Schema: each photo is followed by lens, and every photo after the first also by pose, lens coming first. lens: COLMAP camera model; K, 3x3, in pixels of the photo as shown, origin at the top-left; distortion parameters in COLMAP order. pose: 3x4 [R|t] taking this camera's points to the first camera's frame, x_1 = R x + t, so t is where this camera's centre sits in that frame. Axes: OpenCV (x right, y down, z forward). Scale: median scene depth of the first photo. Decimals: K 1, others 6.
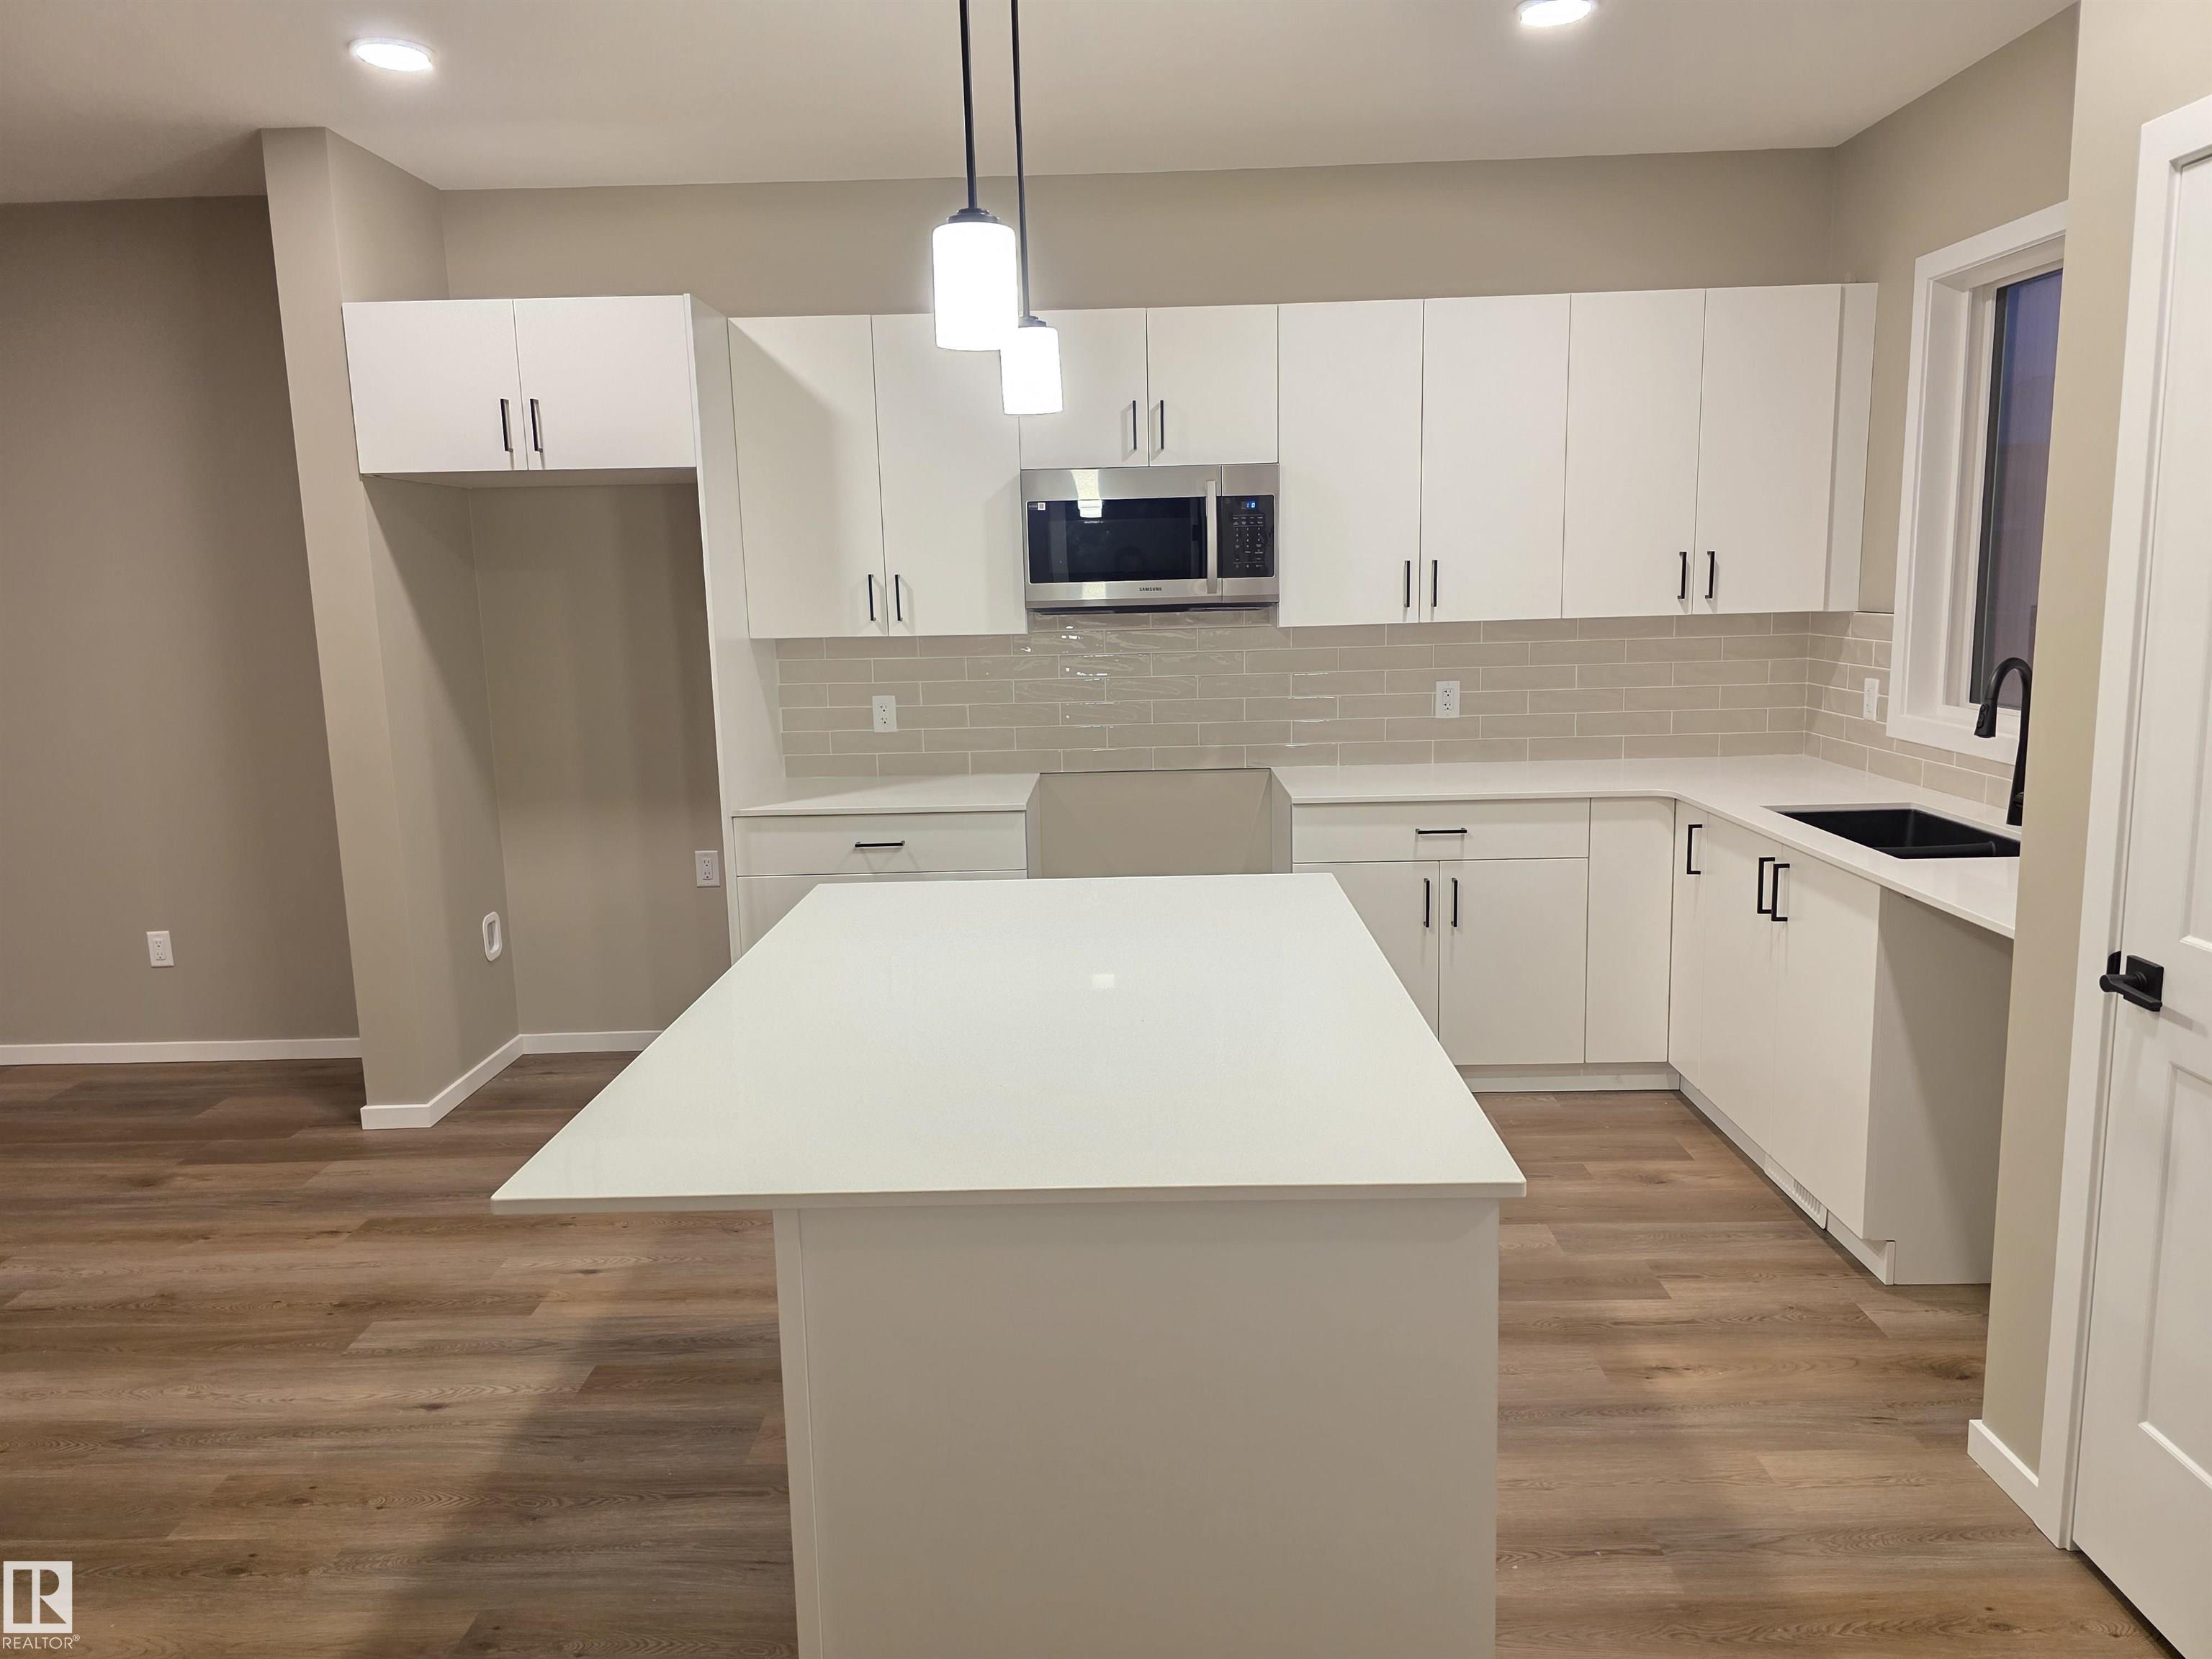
lens RADIAL K [[1431.1, 0, 1110.6], [0, 1431.1, 820.3], [0, 0, 1]] dist [0.059712, -0.068909]
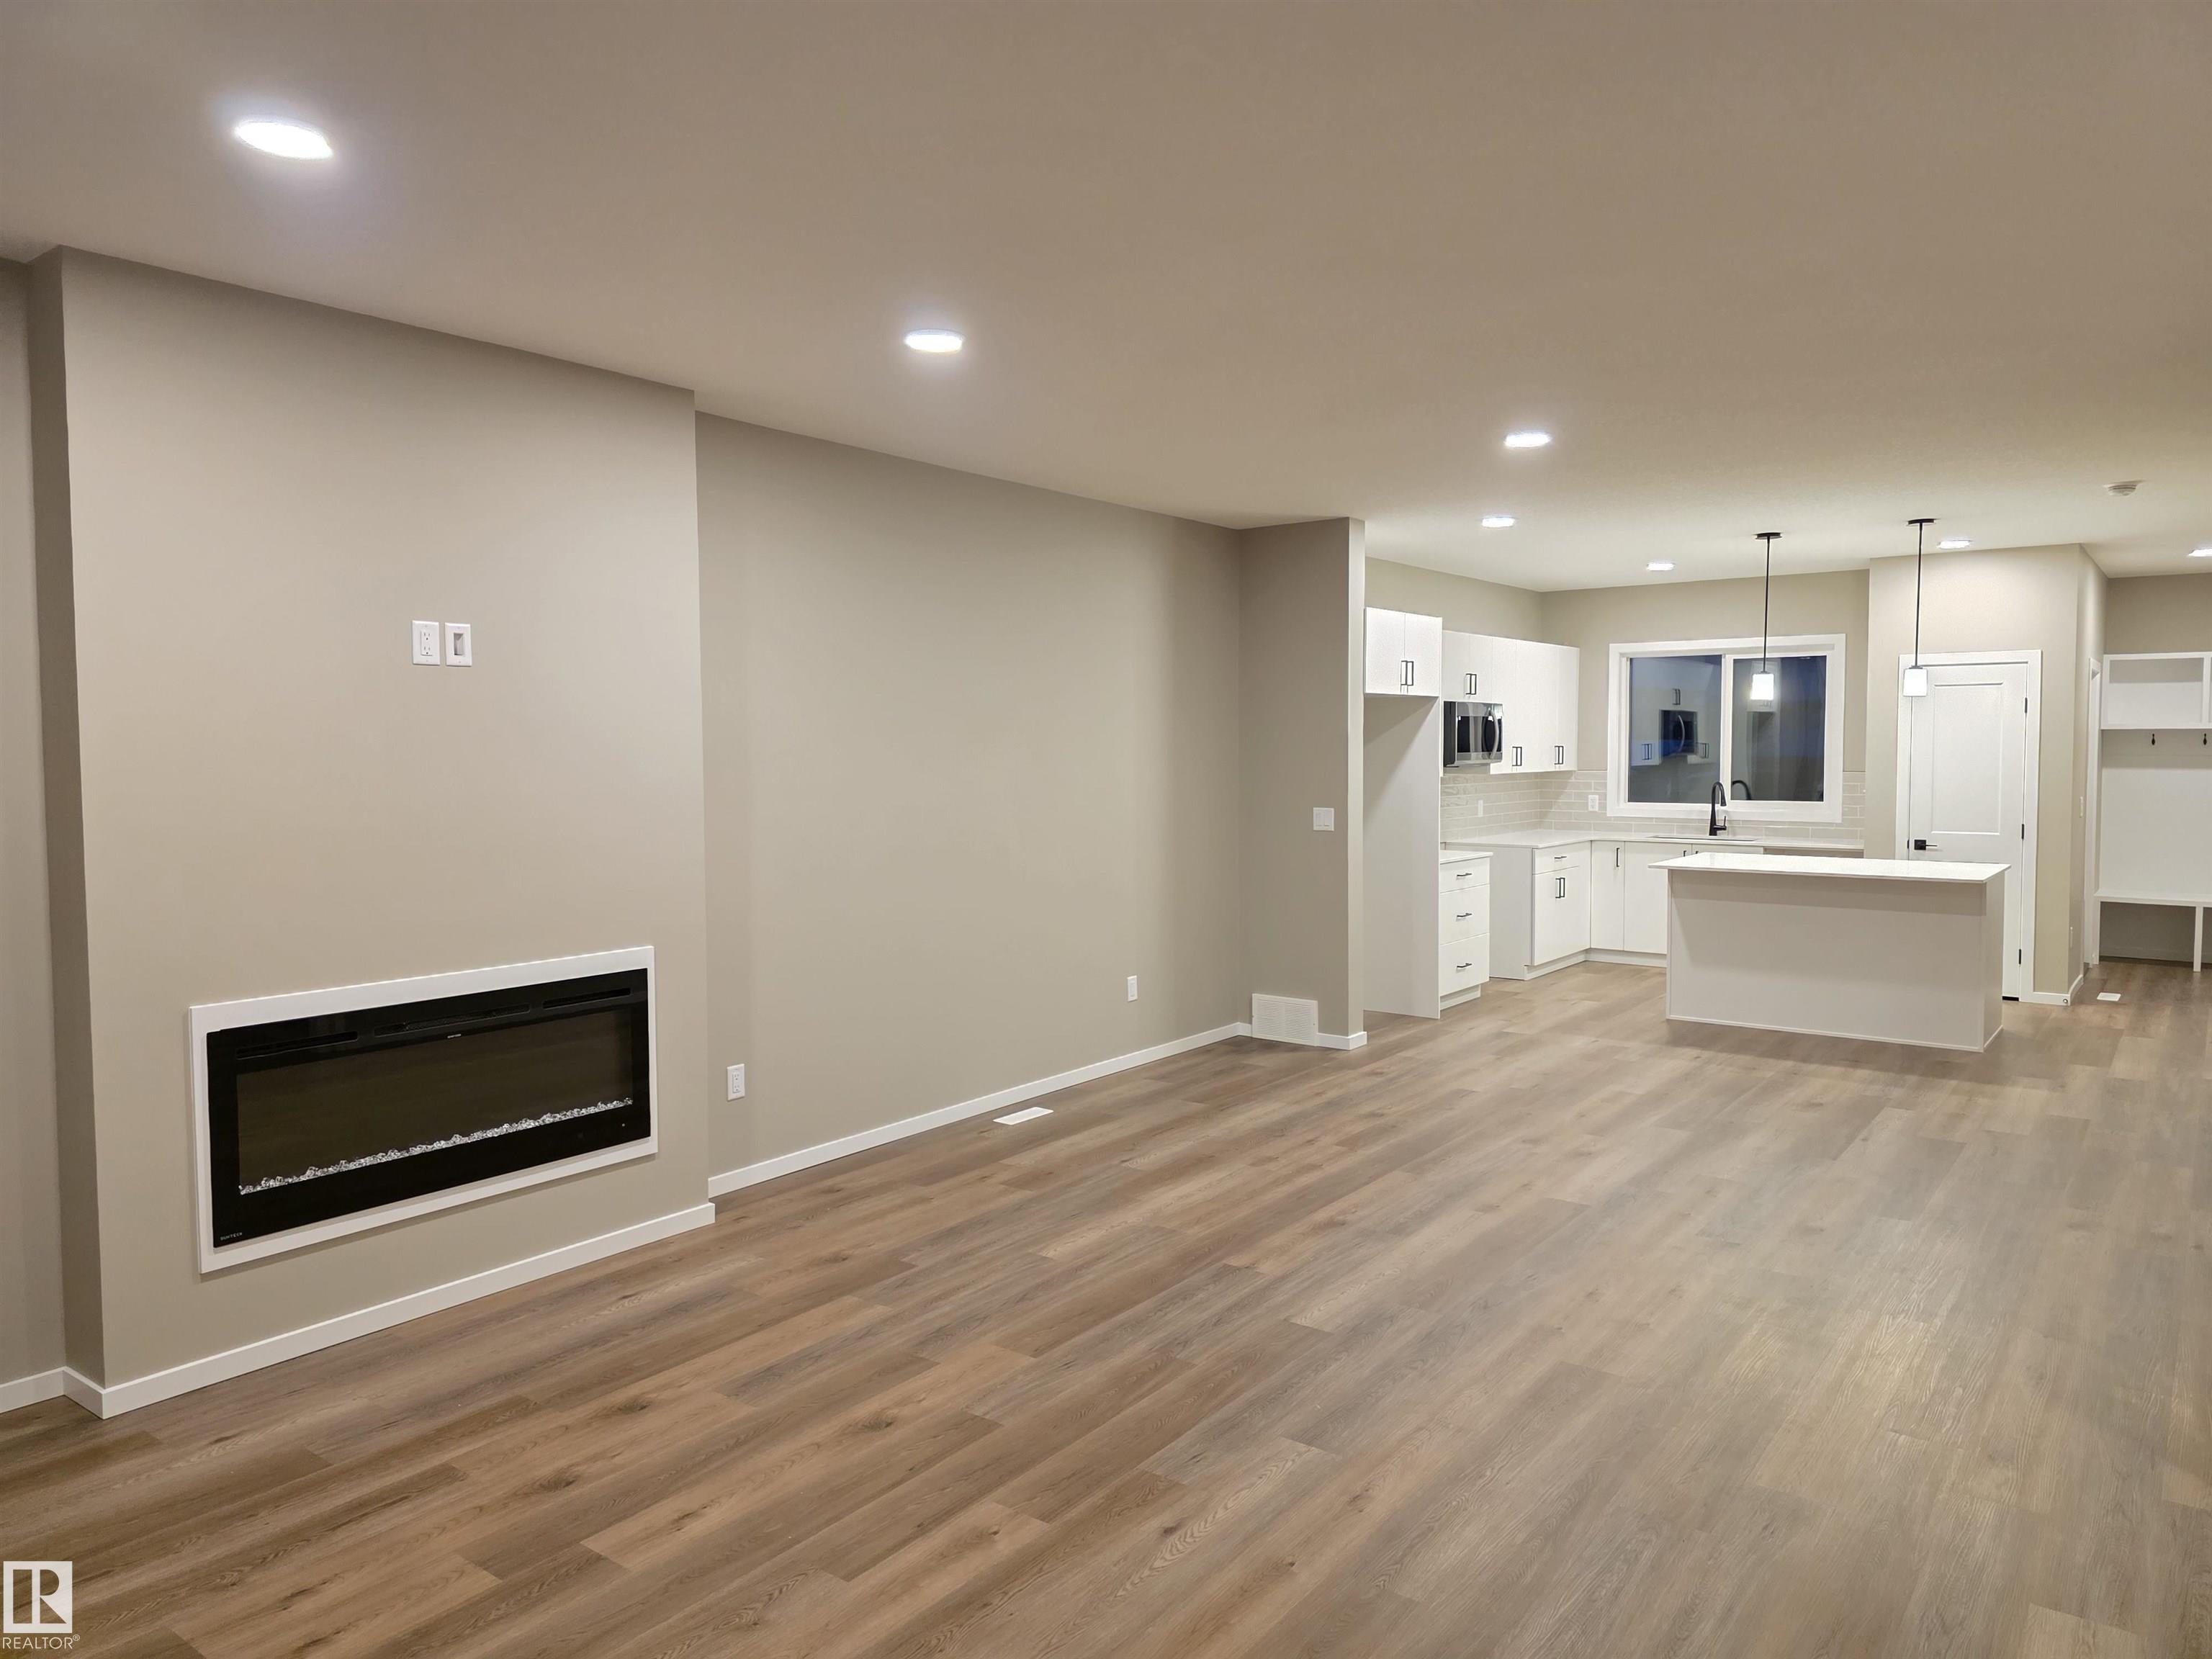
lens RADIAL K [[1493.6, 0, 1097.8], [0, 1493.6, 821.2], [0, 0, 1]] dist [0.059854, -0.046991]
pose [[0.584812, -0.018920, 0.810948, -2.227886], [0.122905, 0.990253, -0.065529, 0.016510], [-0.801804, 0.137992, 0.581437, 0.145022]]
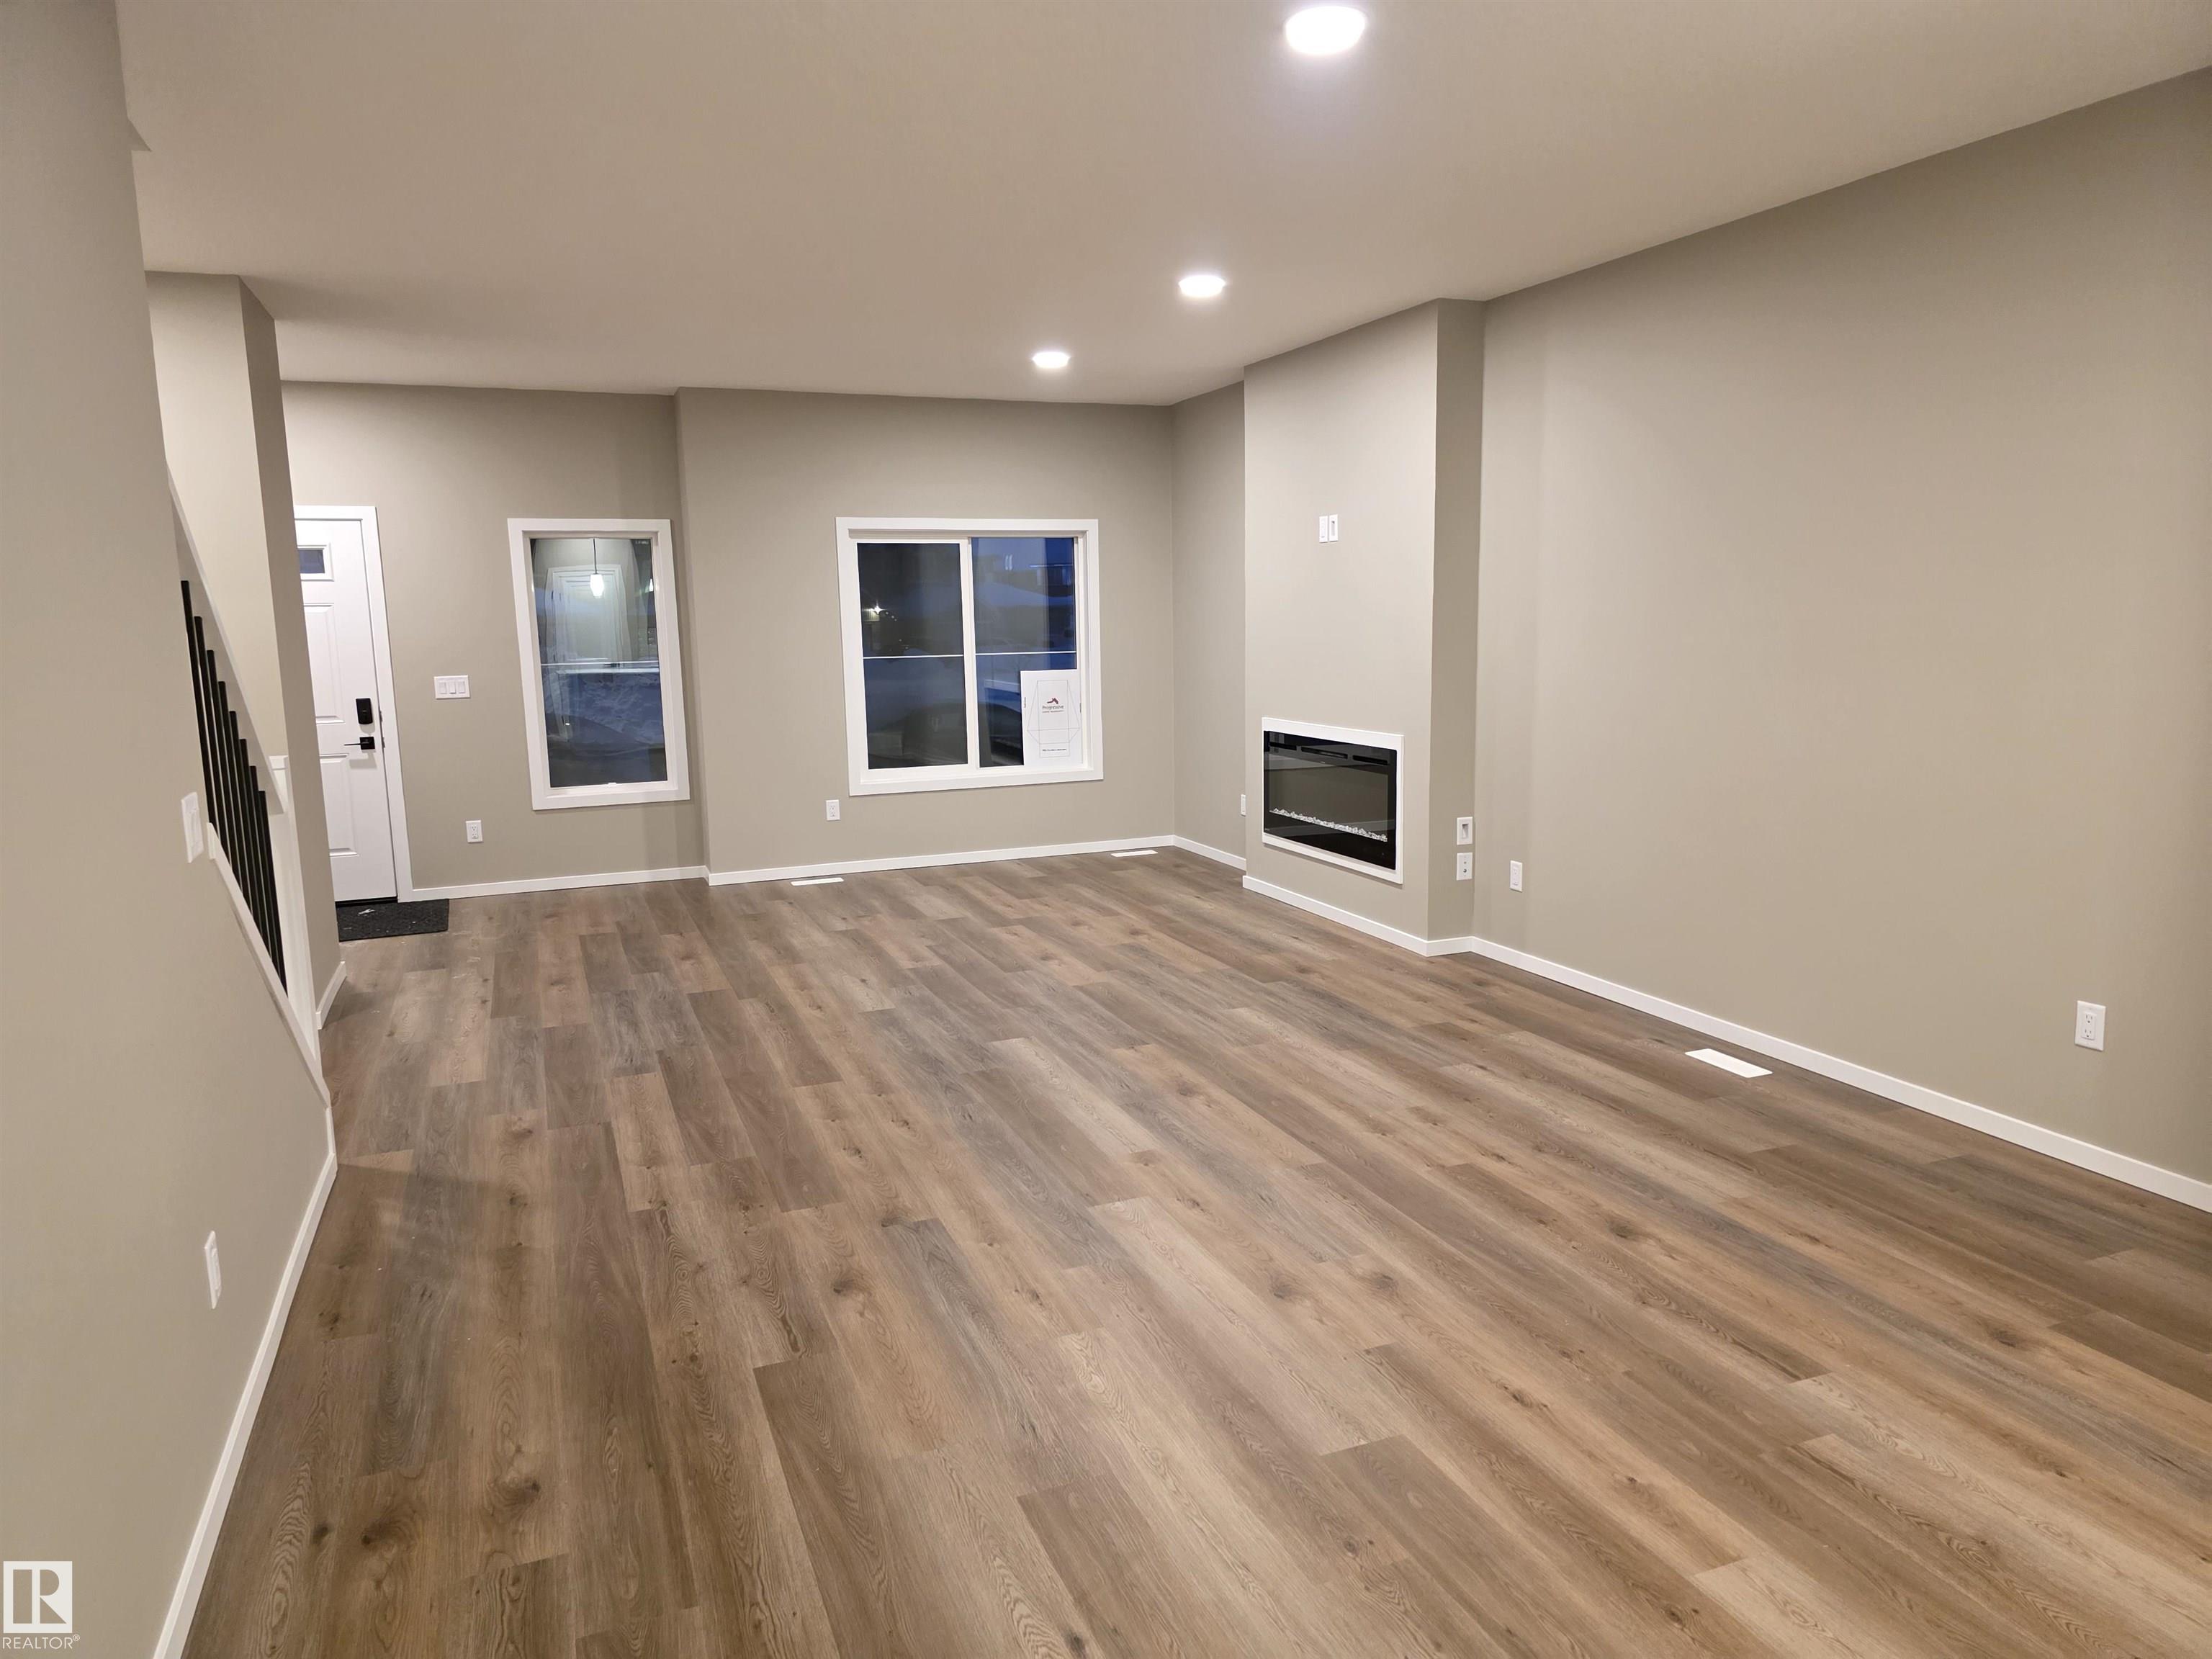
lens RADIAL K [[1509.8, 0, 1162.4], [0, 1509.8, 825.2], [0, 0, 1]] dist [0.073019, -0.060438]
pose [[0.402381, 0.152363, -0.902704, -0.138738], [-0.146710, 0.984041, 0.100696, -0.036116], [0.903640, 0.091917, 0.418312, 0.212606]]
